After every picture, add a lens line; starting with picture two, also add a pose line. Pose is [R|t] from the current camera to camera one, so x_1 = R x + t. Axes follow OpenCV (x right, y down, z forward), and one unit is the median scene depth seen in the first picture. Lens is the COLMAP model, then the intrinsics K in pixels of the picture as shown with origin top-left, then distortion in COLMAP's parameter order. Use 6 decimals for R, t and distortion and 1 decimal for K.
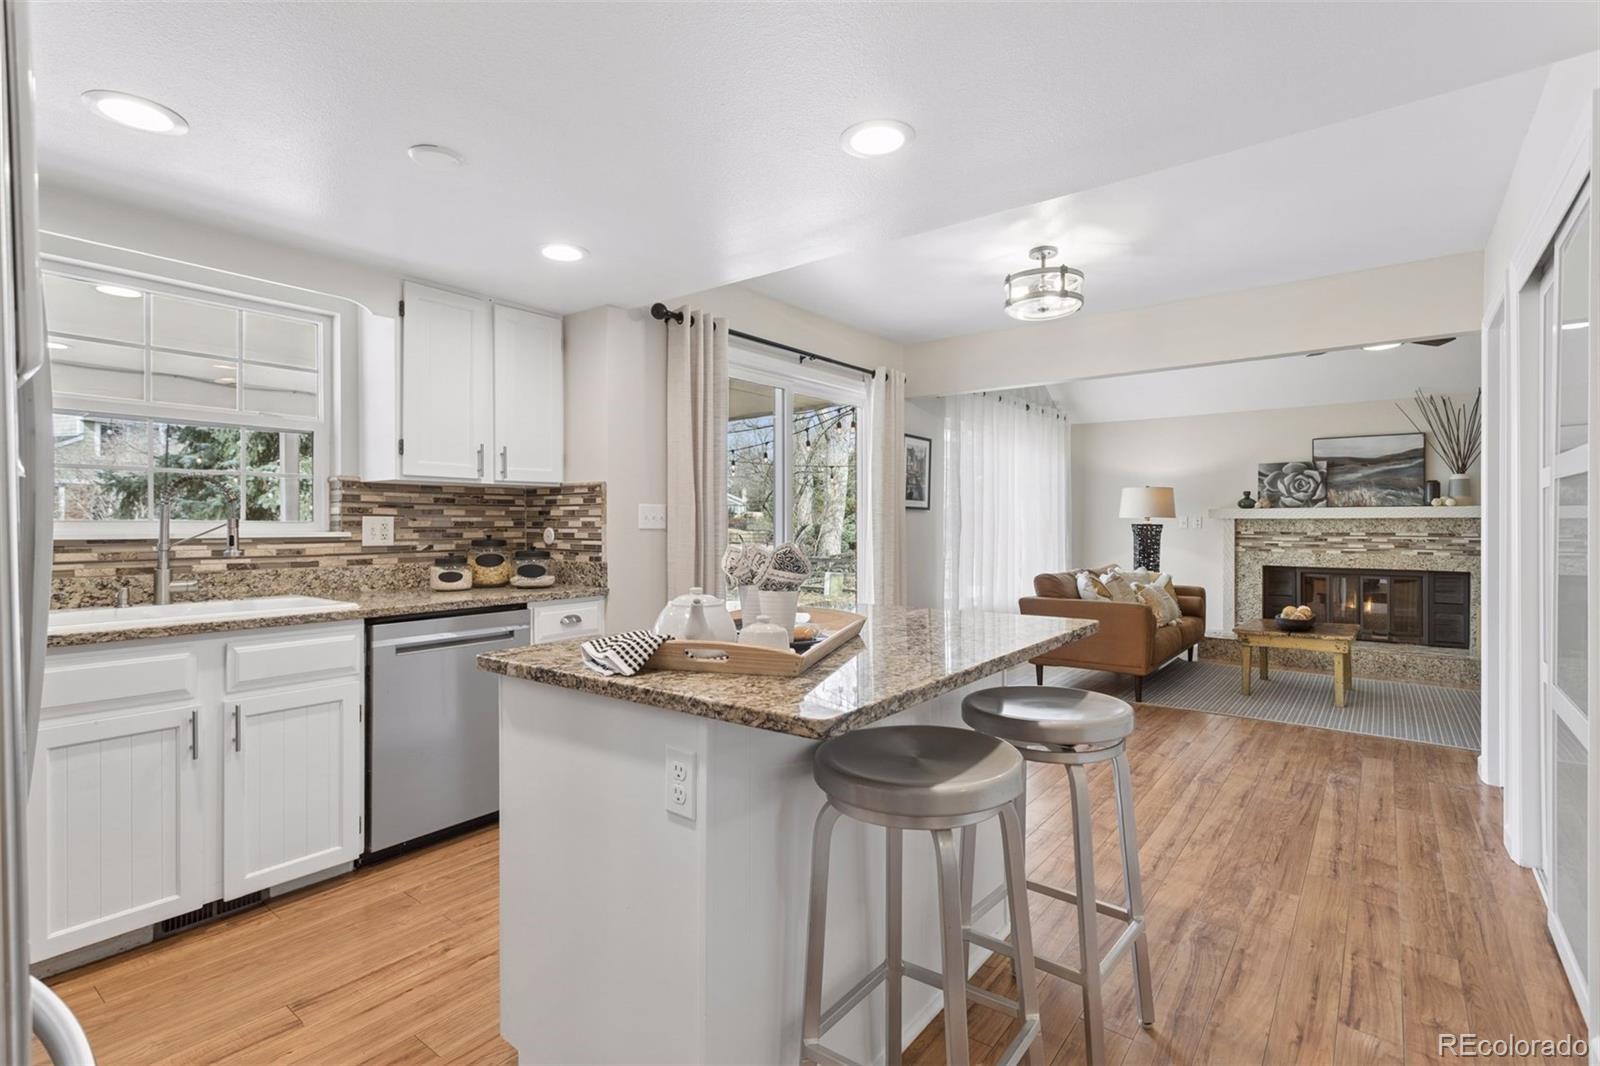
lens RADIAL K [[767.8, 0, 797.8], [0, 767.8, 526.6], [0, 0, 1]] dist [-0.000239, -0.000072]
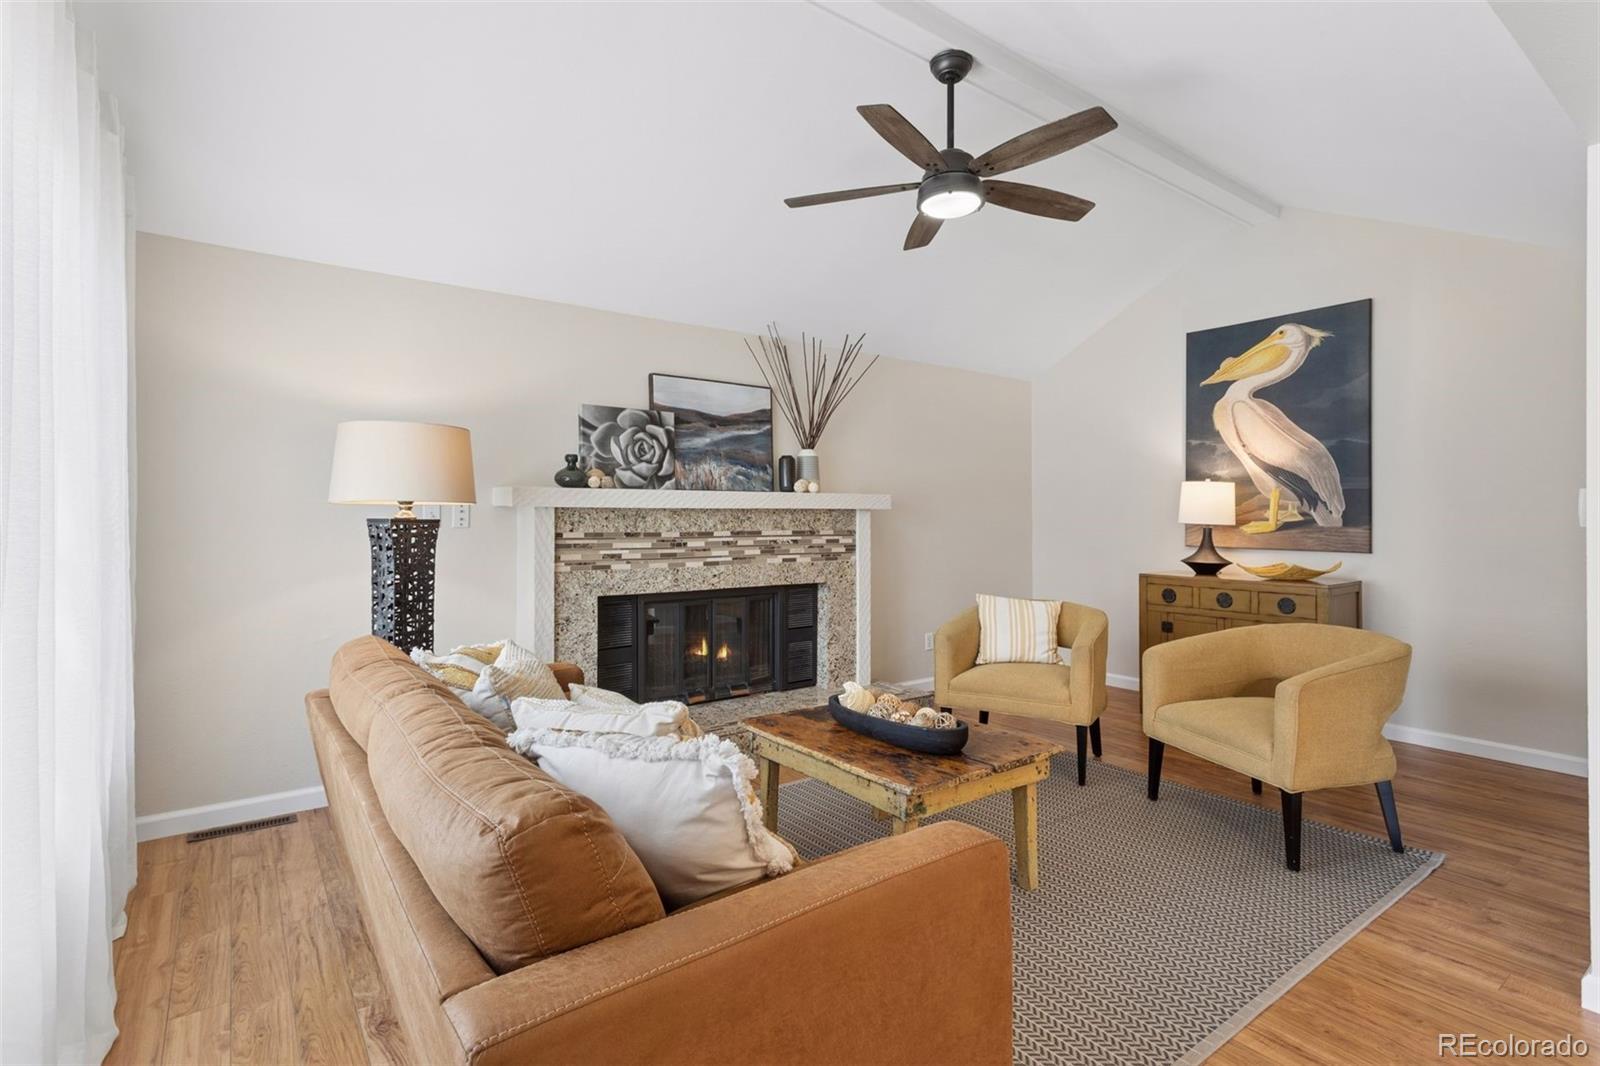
lens RADIAL K [[767.8, 0, 798.0], [0, 767.8, 522.3], [0, 0, 1]] dist [-0.000239, -0.000072]
pose [[0.287737, -0.004590, 0.957699, 0.143567], [0.007612, 0.999968, 0.002505, -0.000743], [-0.957679, 0.006569, 0.287763, 0.736289]]
